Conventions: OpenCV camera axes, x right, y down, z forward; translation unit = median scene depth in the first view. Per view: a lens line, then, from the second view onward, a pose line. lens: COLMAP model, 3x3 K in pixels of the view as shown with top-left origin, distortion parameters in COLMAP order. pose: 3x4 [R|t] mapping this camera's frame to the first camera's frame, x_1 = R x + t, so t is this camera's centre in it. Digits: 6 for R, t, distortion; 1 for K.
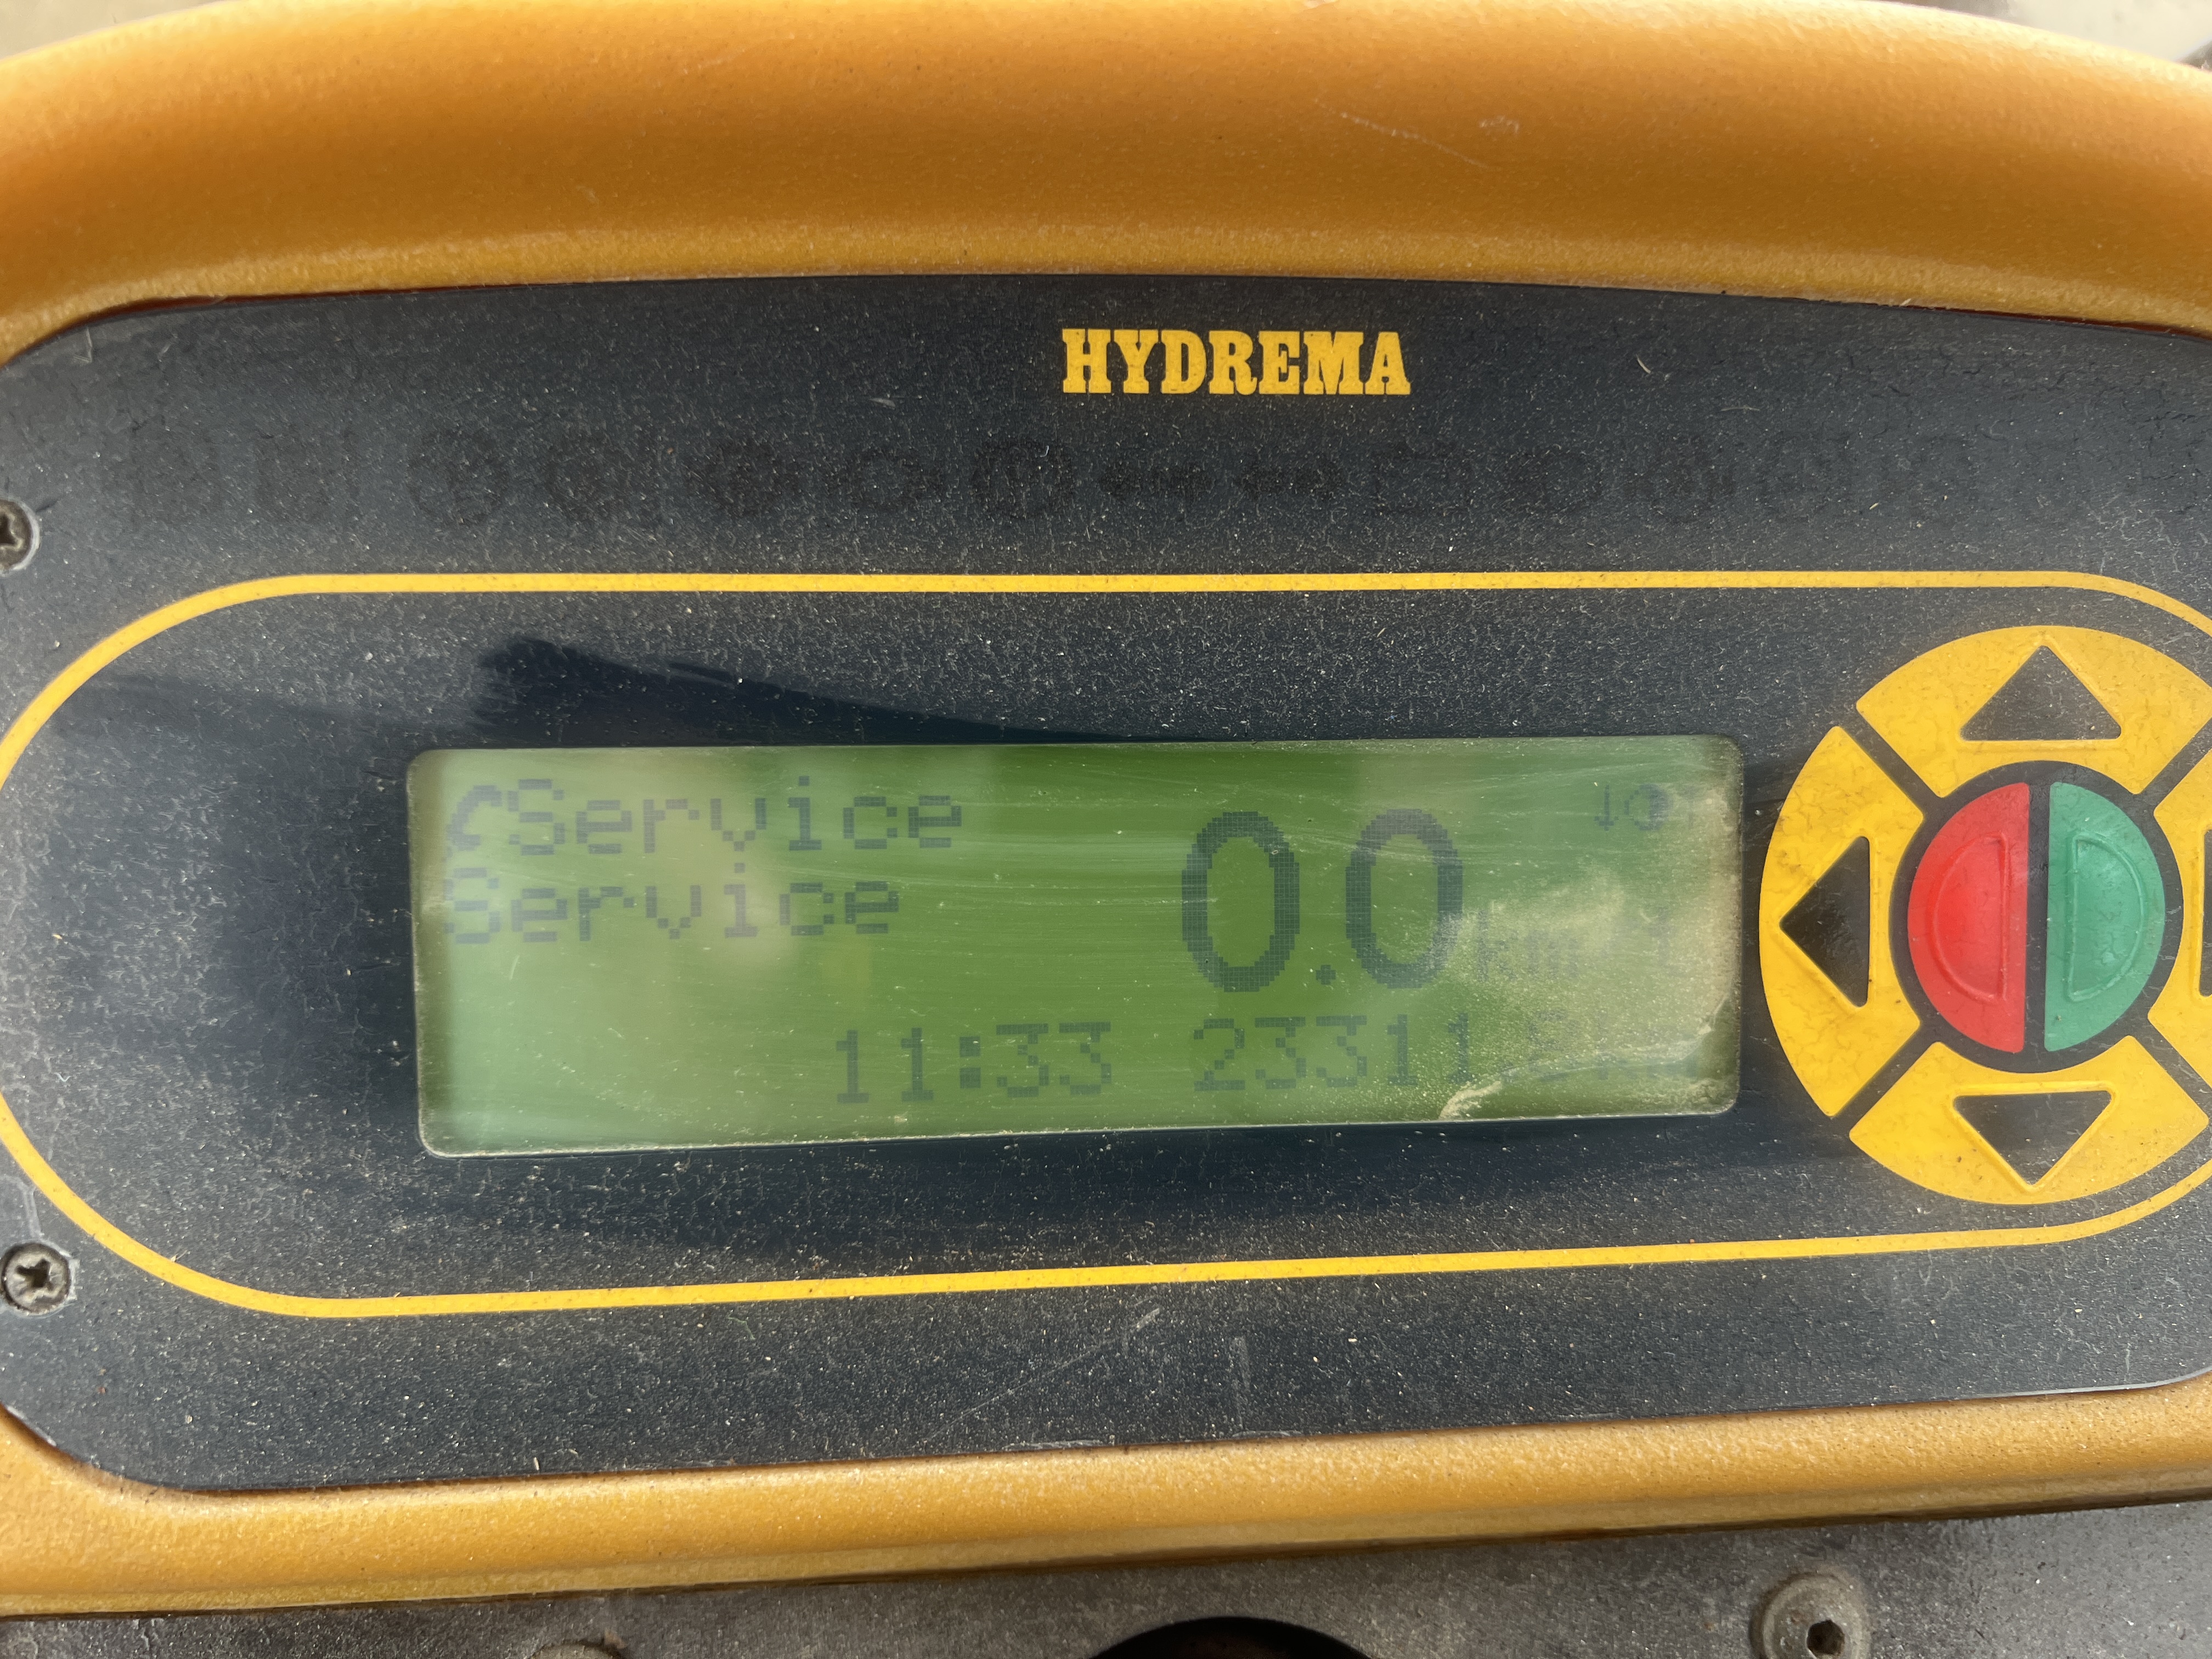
lens RADIAL K [[1683.5, 0, 1098.5], [0, 1683.5, 824.4], [0, 0, 1]] dist [-0.007805, -0.001810]
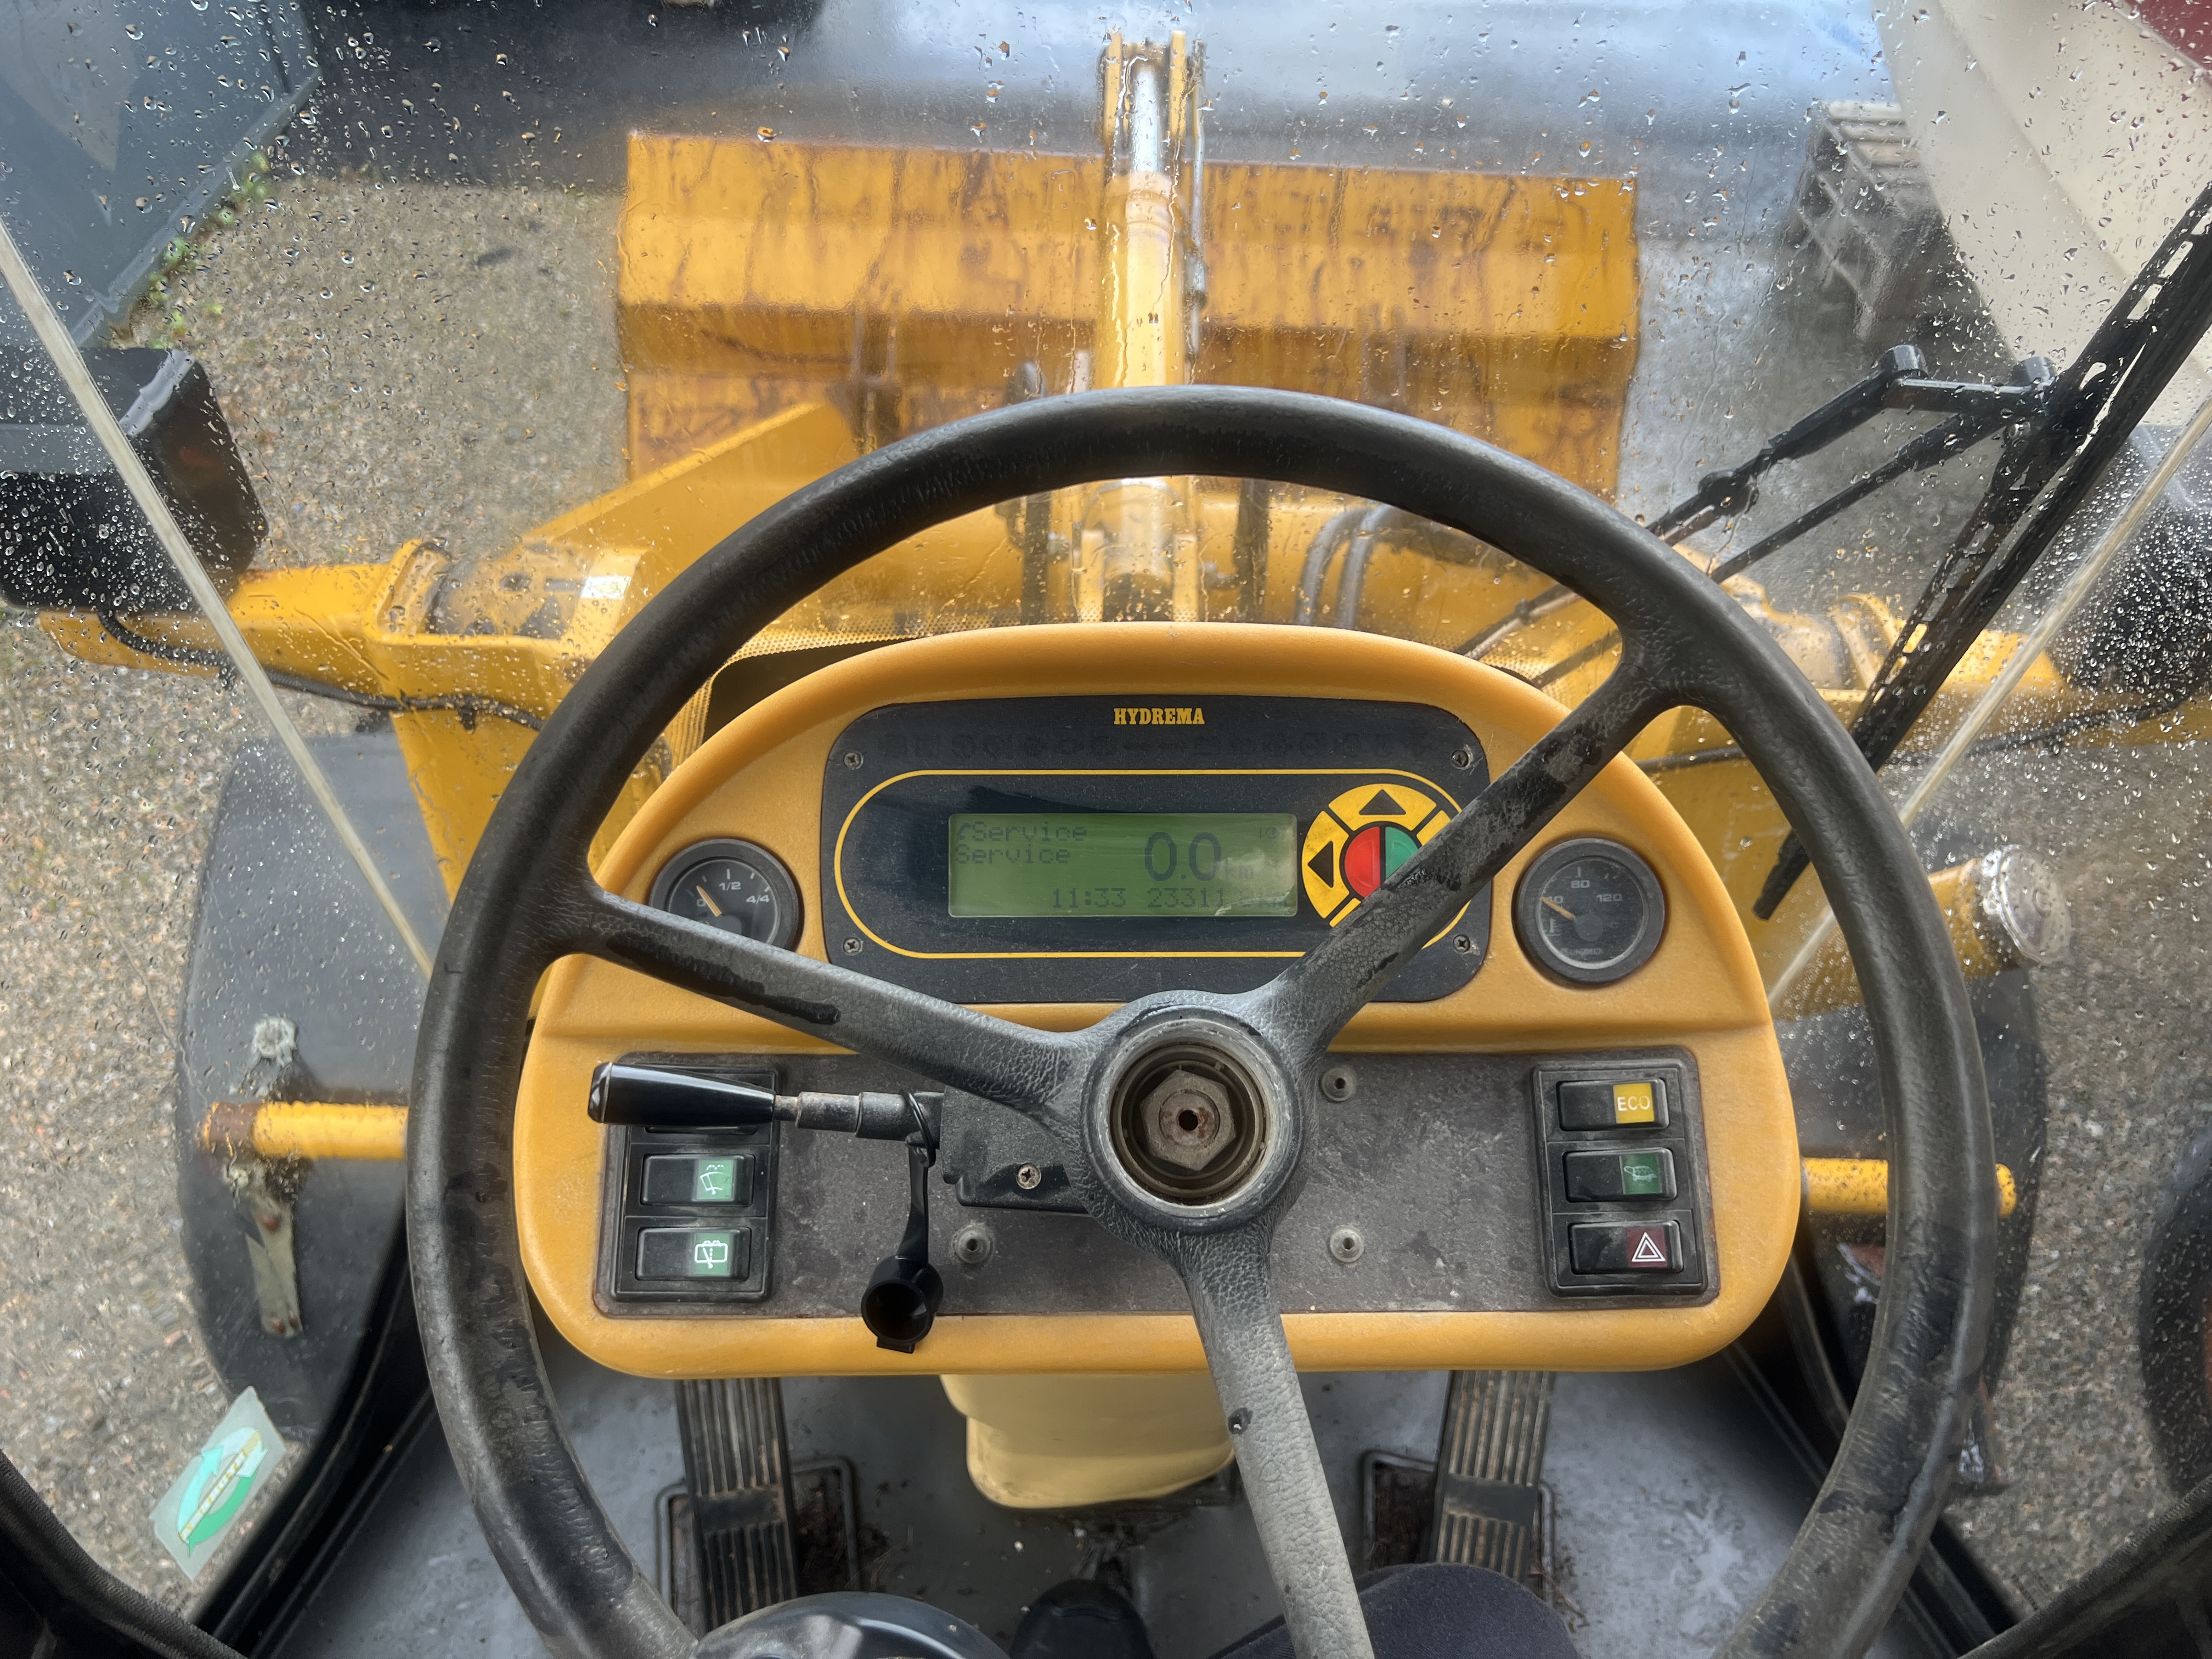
lens RADIAL K [[1683.5, 0, 1108.9], [0, 1683.5, 831.9], [0, 0, 1]] dist [-0.007805, -0.001810]
pose [[0.997362, 0.012064, -0.071576, 0.234895], [-0.013563, 0.999698, -0.020485, 0.069779], [0.071307, 0.021401, 0.997225, -2.724889]]
